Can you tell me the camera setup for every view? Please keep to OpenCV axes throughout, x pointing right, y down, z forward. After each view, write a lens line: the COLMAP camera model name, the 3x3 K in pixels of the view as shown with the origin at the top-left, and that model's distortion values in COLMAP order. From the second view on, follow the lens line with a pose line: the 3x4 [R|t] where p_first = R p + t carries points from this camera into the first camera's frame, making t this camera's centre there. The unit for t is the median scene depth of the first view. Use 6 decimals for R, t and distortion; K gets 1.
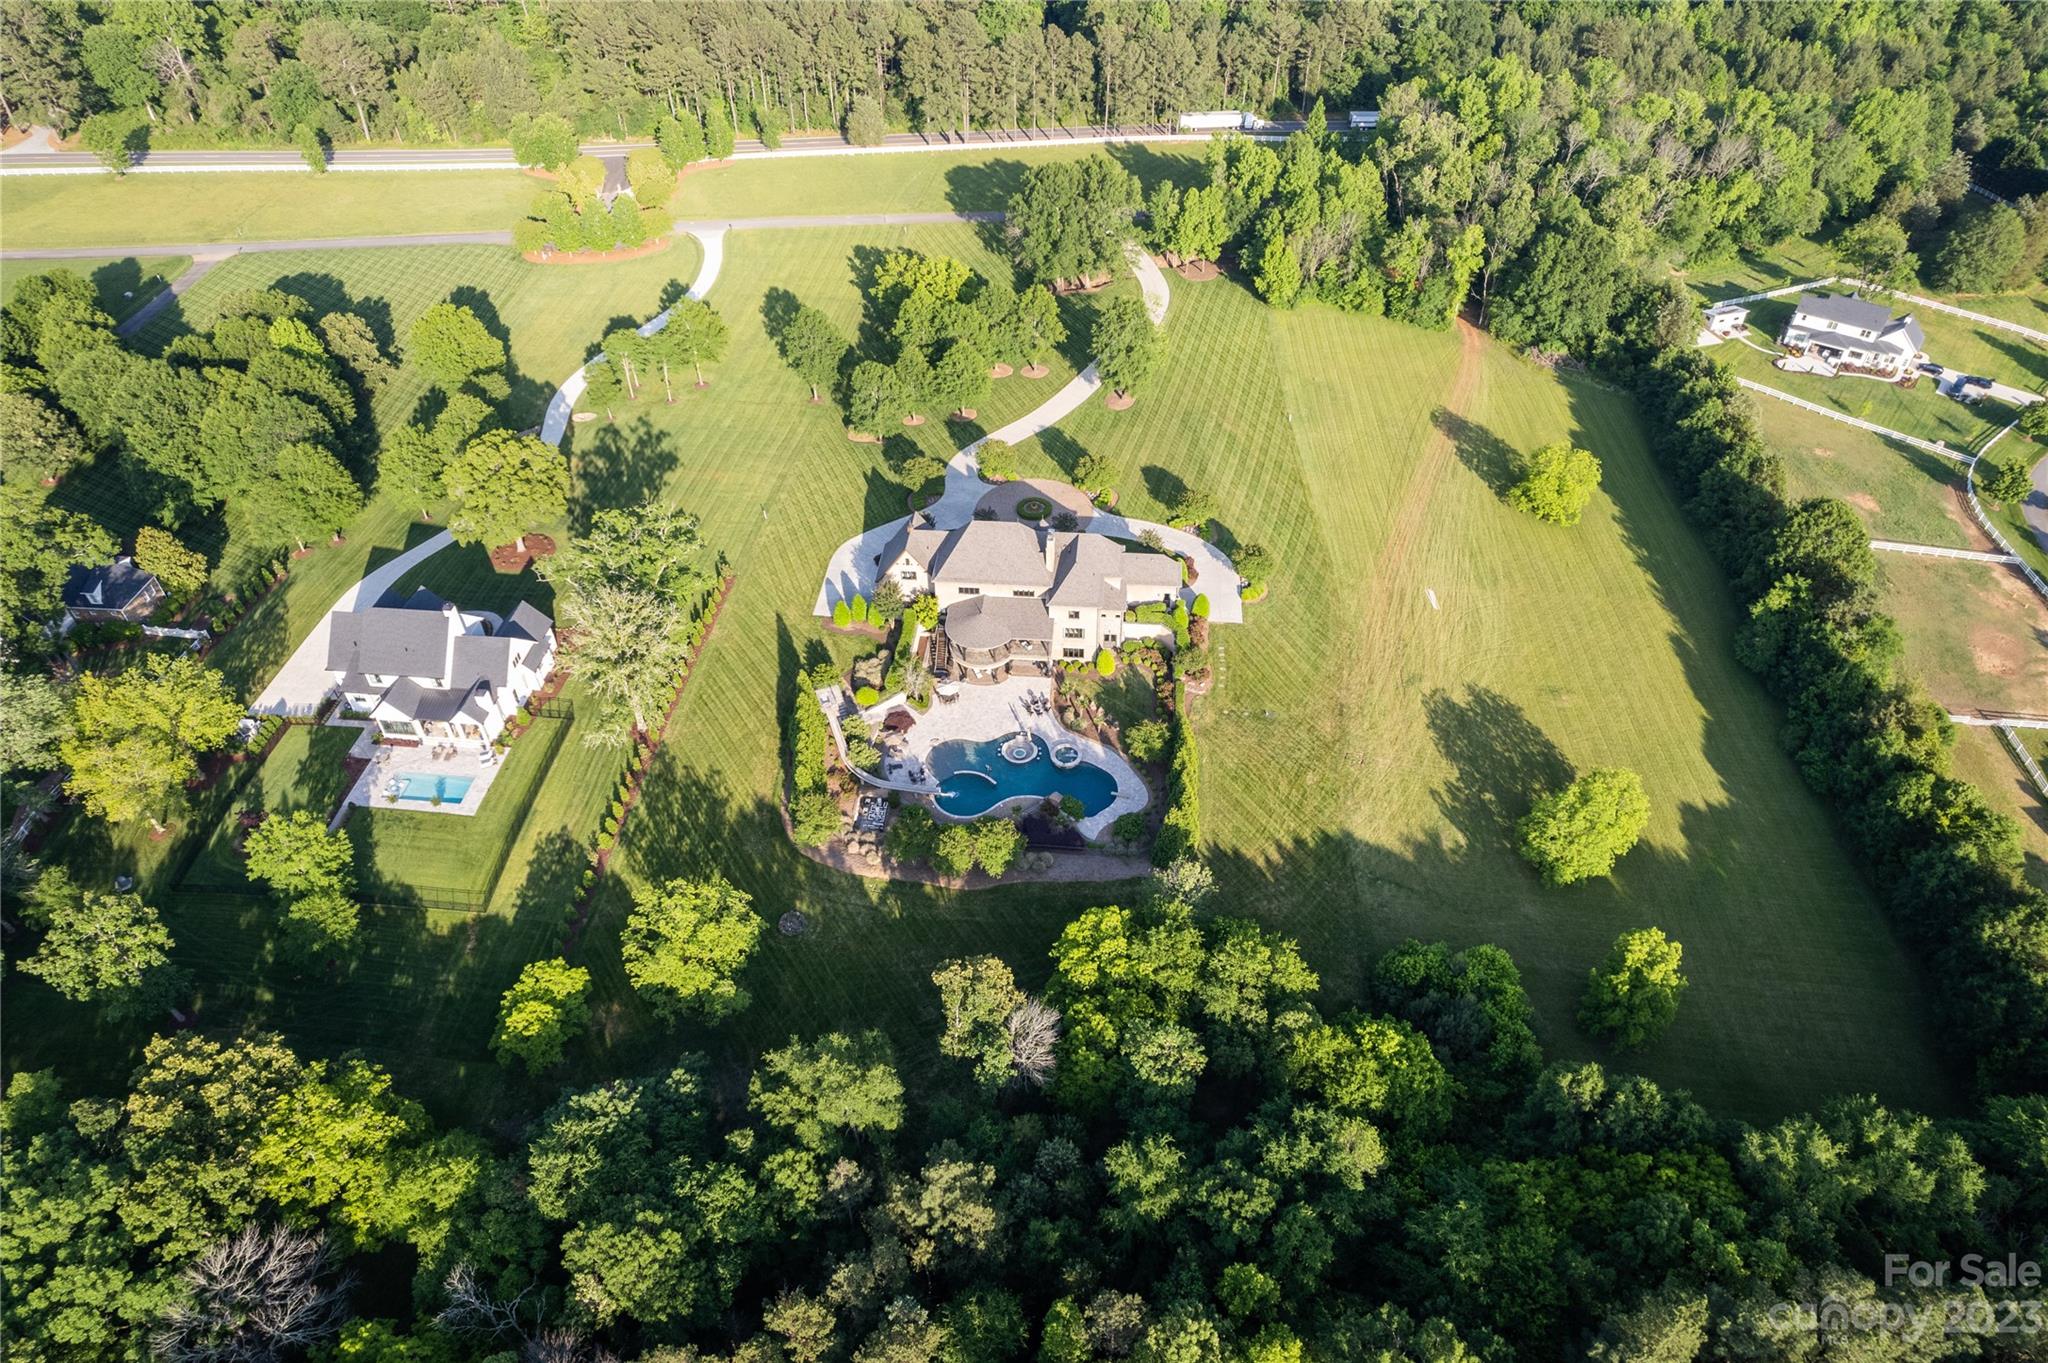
lens RADIAL K [[1319.4, 0, 1034.3], [0, 1319.4, 685.3], [0, 0, 1]] dist [-0.065287, 0.049050]
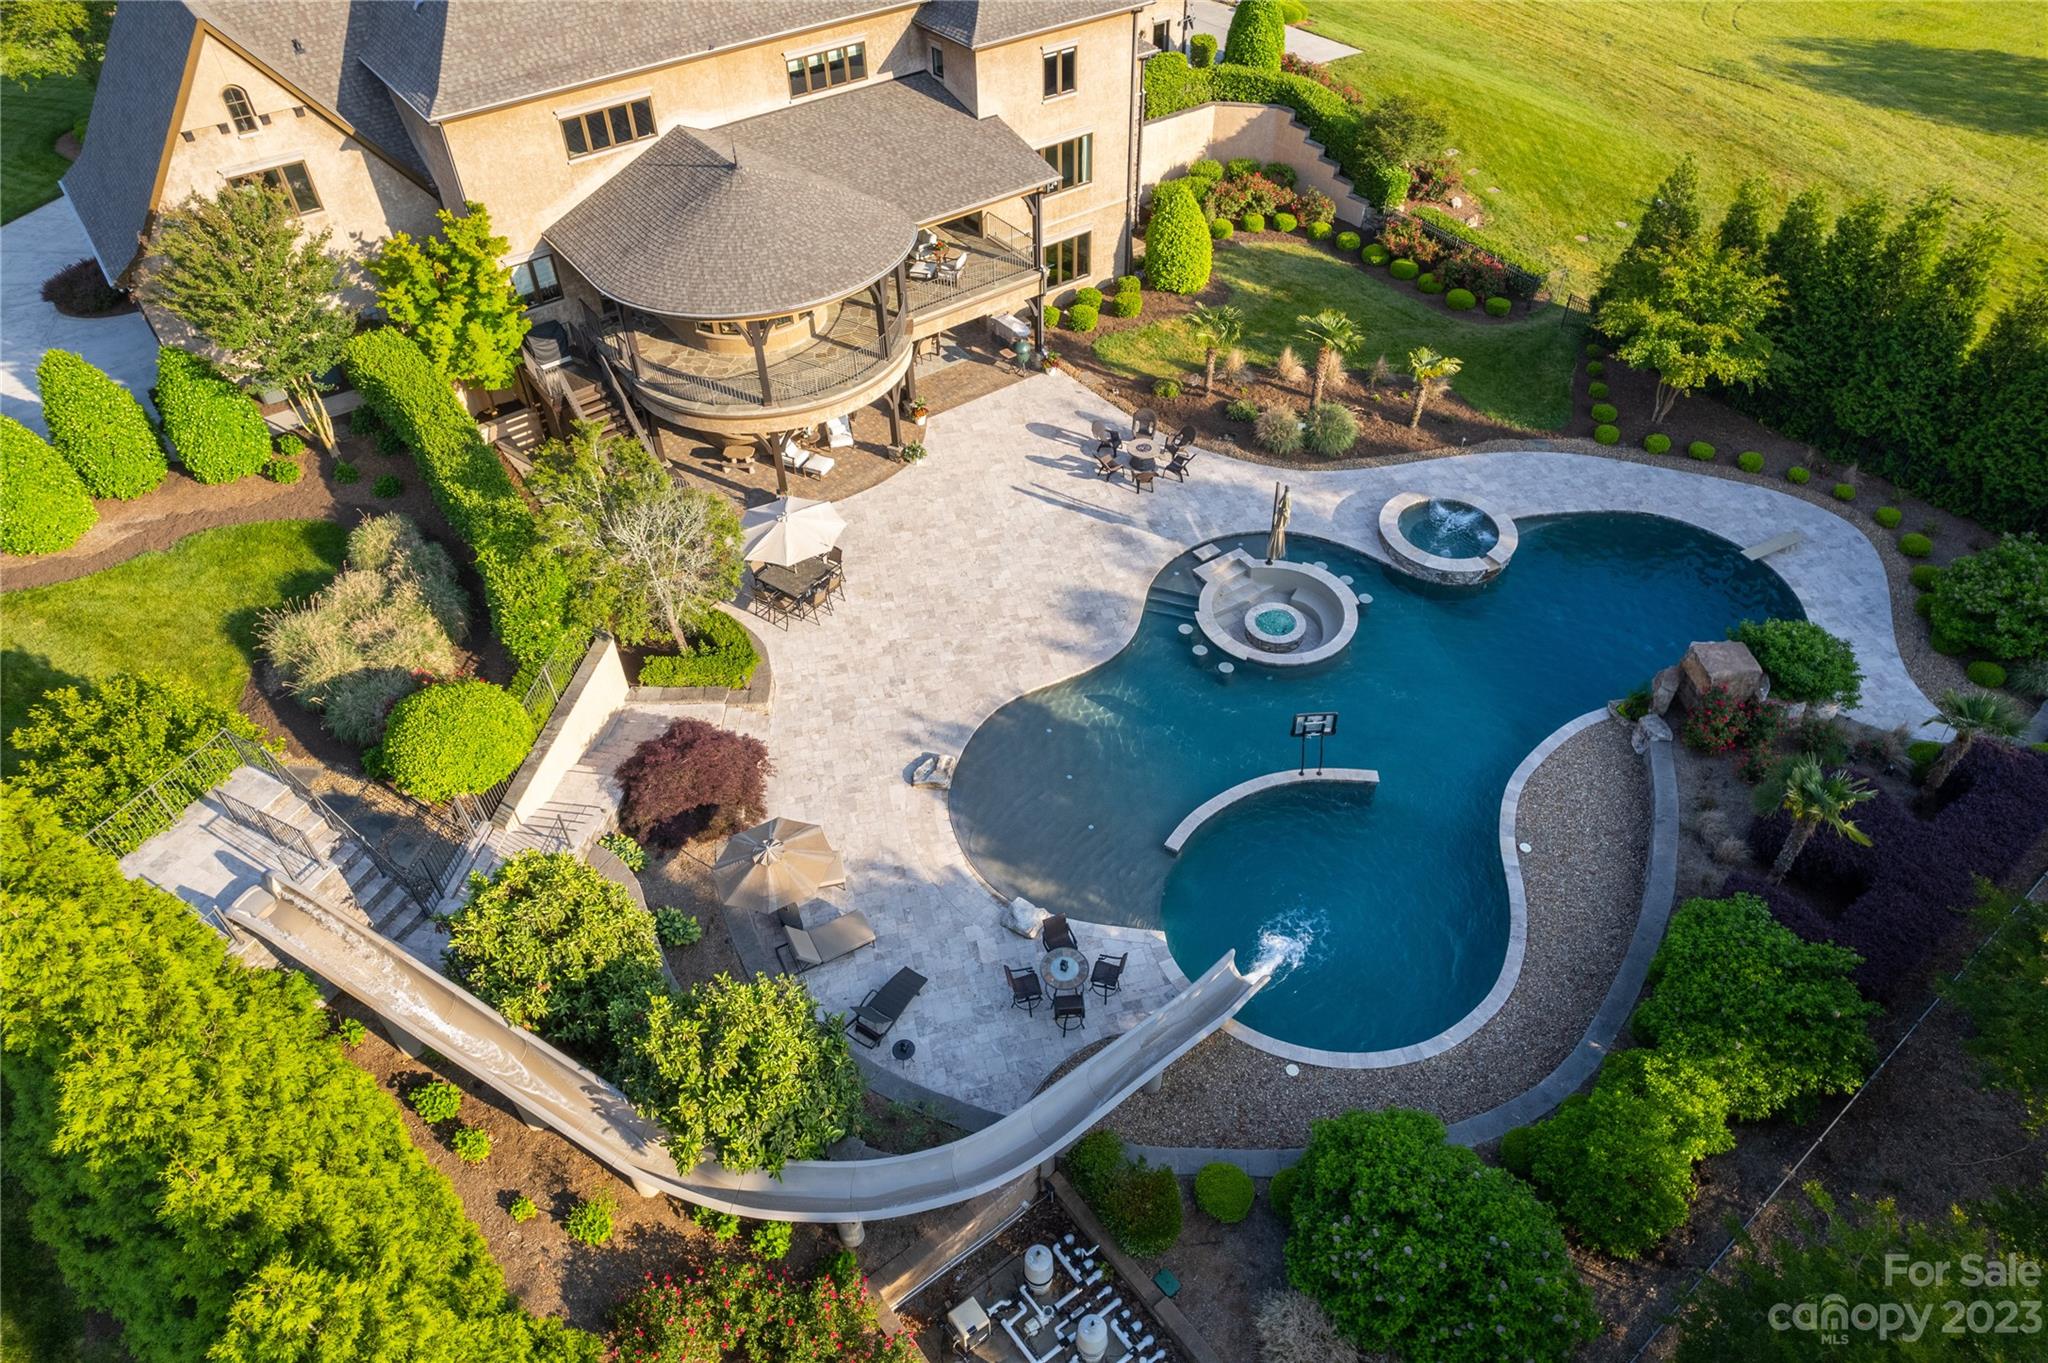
lens RADIAL K [[1319.4, 0, 1034.3], [0, 1319.4, 685.3], [0, 0, 1]] dist [-0.065287, 0.049050]
pose [[0.746896, -0.461245, 0.478957, -0.144355], [0.455488, 0.879663, 0.136835, 0.012195], [-0.484435, 0.115958, 0.867108, 0.802830]]
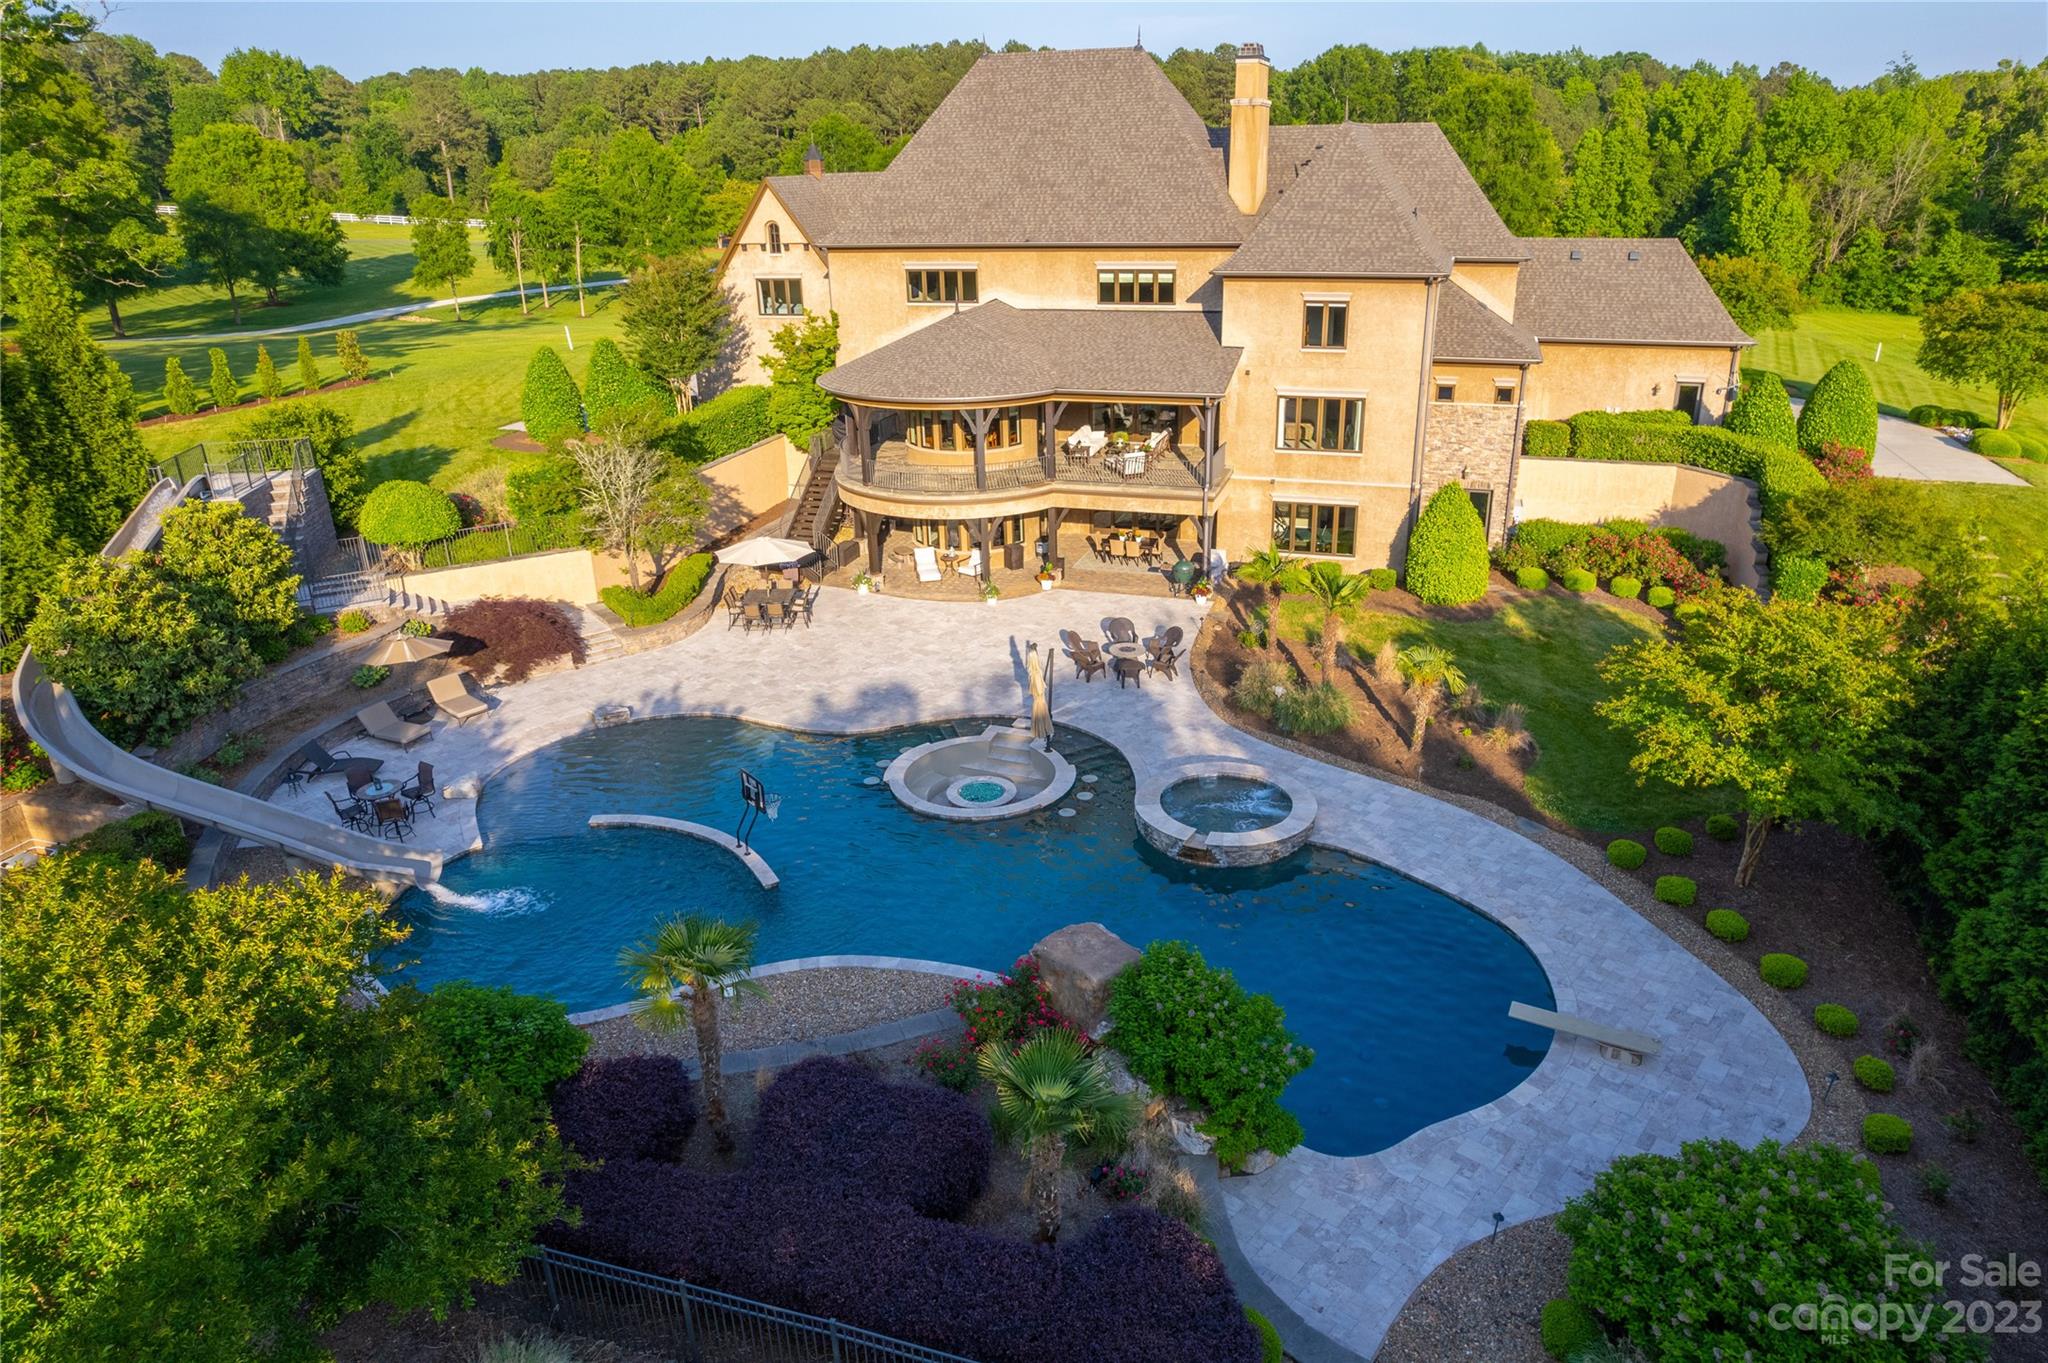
lens RADIAL K [[1319.4, 0, 1034.3], [0, 1319.4, 685.3], [0, 0, 1]] dist [-0.065287, 0.049050]
pose [[0.974446, 0.072278, -0.212676, 0.034027], [-0.140950, 0.933964, -0.328398, 0.094655], [0.174895, 0.349983, 0.920285, 0.792739]]
